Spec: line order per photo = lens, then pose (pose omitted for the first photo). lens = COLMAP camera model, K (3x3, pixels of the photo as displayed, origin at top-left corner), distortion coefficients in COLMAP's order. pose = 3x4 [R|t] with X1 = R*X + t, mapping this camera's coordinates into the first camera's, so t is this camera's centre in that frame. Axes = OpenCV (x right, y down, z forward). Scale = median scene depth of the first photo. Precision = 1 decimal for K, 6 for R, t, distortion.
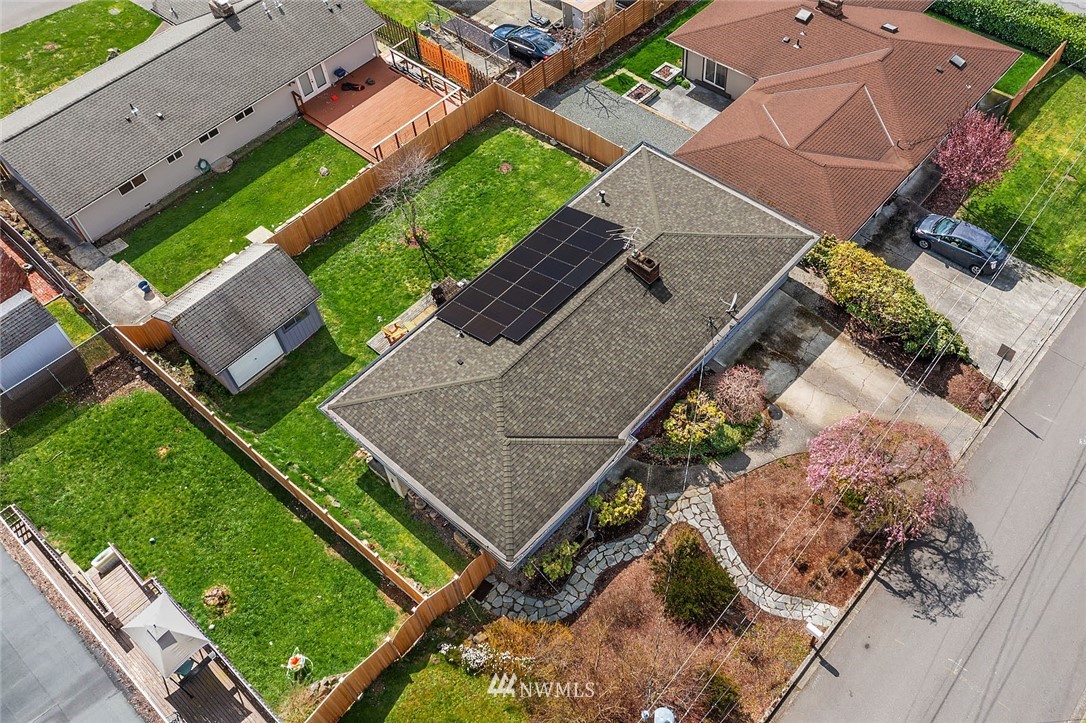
lens RADIAL K [[925.5, 0, 535.2], [0, 925.5, 359.5], [0, 0, 1]] dist [0.004066, 0.005112]
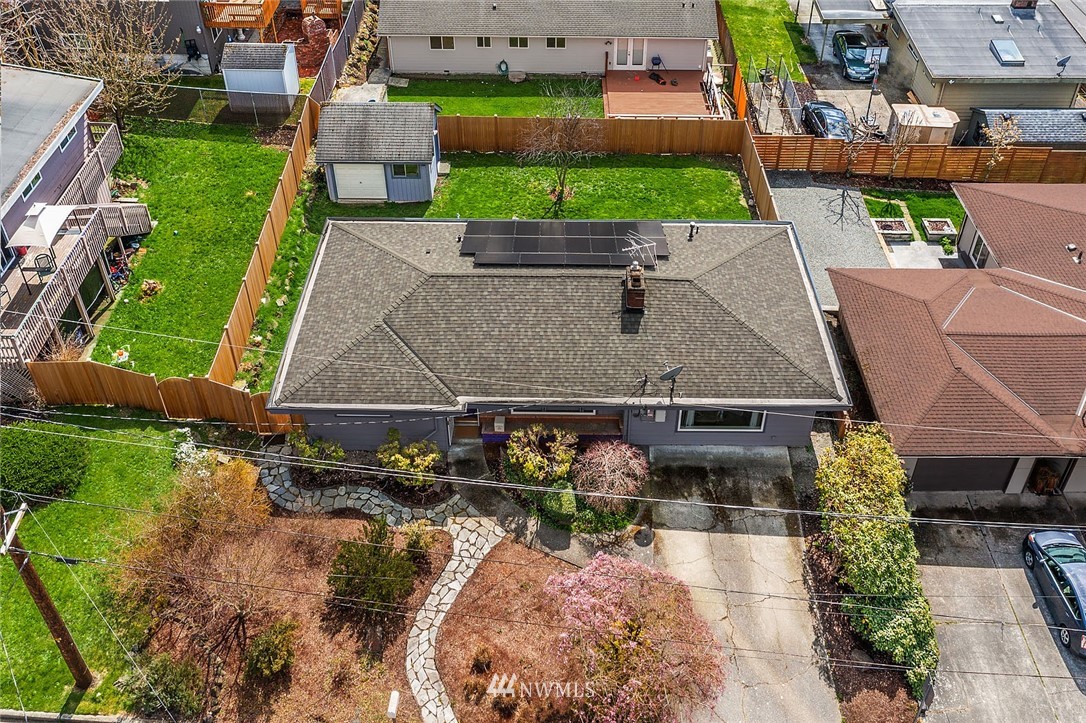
lens RADIAL K [[925.5, 0, 539.8], [0, 925.5, 352.4], [0, 0, 1]] dist [0.004066, 0.005112]
pose [[0.621913, 0.571511, -0.535350, 0.516950], [-0.667594, 0.744283, 0.019017, -0.013248], [0.409321, 0.345569, 0.844416, 0.260457]]
